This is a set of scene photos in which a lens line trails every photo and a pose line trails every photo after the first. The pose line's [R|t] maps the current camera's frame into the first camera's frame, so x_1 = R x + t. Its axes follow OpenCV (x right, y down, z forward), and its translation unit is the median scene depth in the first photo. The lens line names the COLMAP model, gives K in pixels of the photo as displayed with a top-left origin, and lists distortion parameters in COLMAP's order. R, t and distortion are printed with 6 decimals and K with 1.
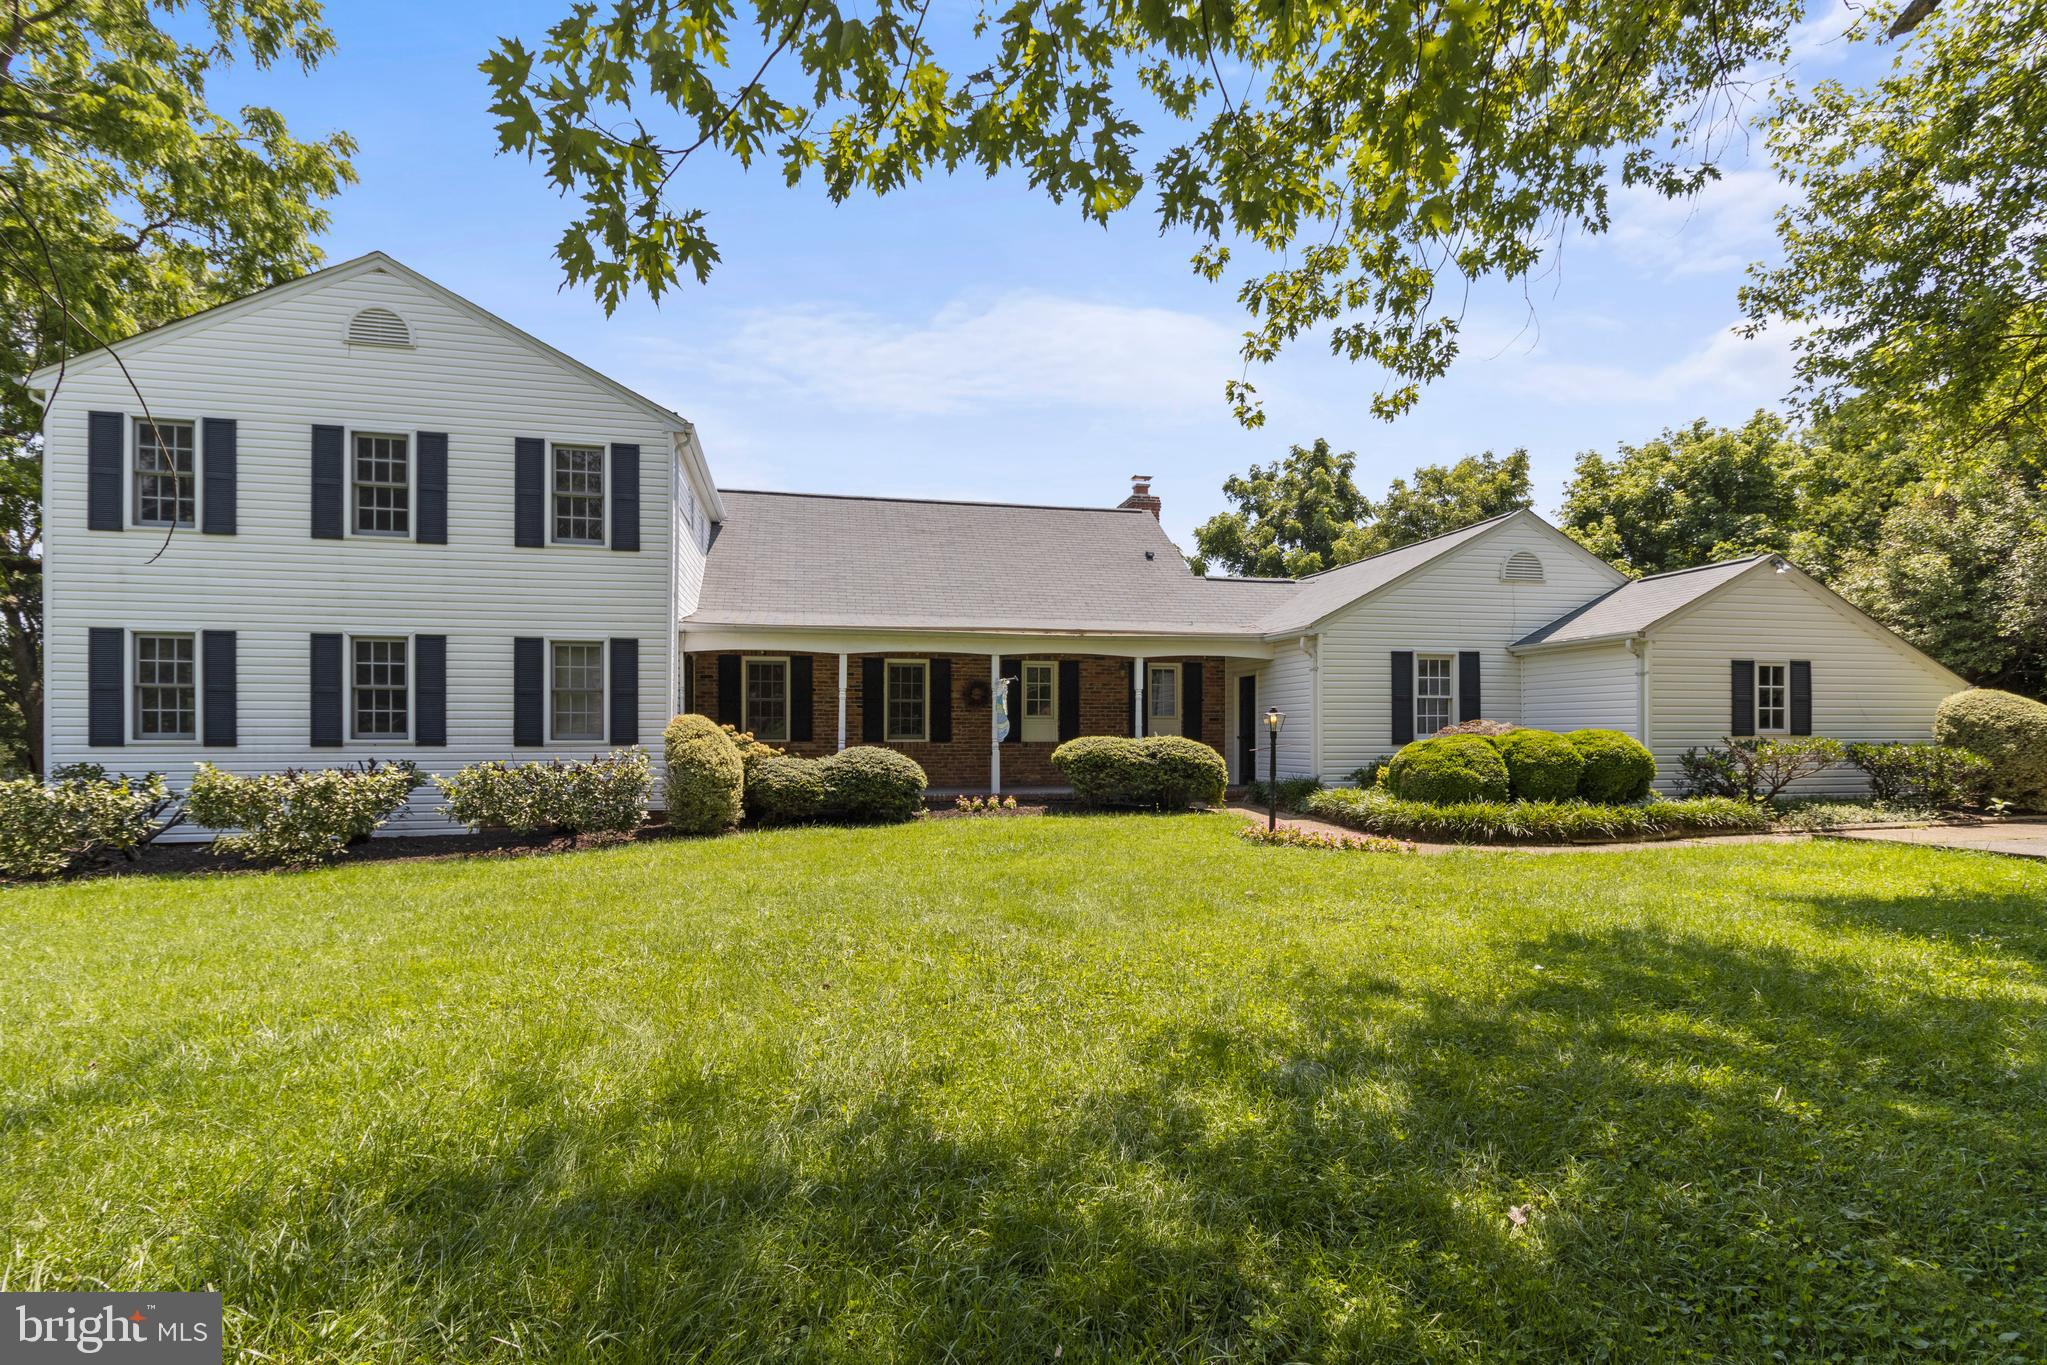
lens RADIAL K [[948.1, 0, 1051.0], [0, 948.1, 745.8], [0, 0, 1]] dist [0.002721, -0.001043]
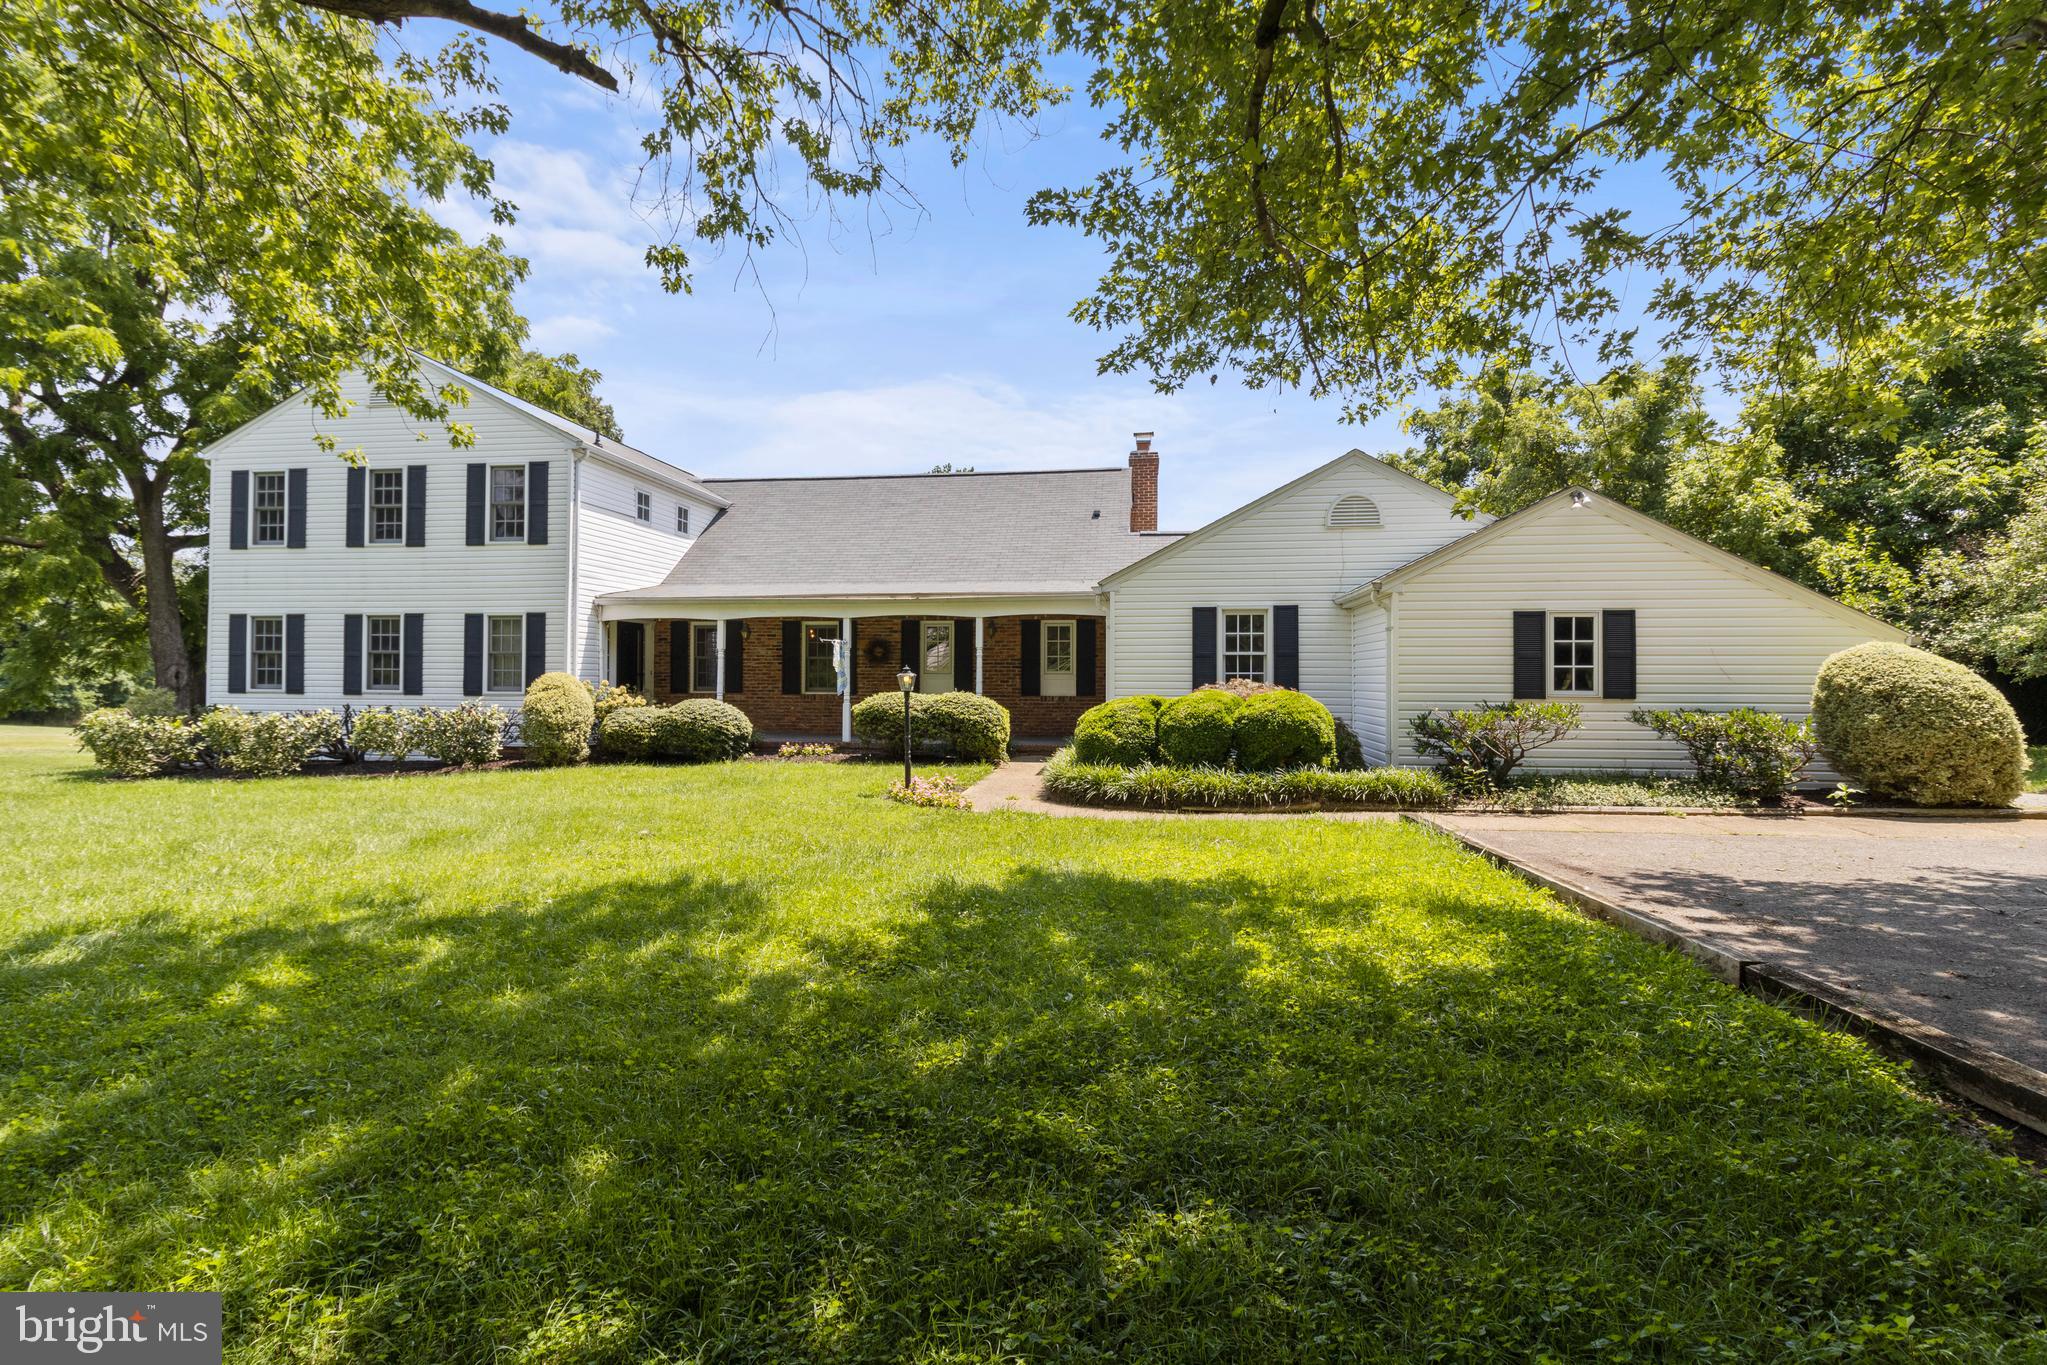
lens RADIAL K [[948.1, 0, 1044.8], [0, 948.1, 679.5], [0, 0, 1]] dist [0.002721, -0.001043]
pose [[0.936318, 0.005052, -0.351118, 0.649726], [-0.010302, 0.999861, -0.013087, -0.013063], [0.351003, 0.015870, 0.936240, 0.040921]]
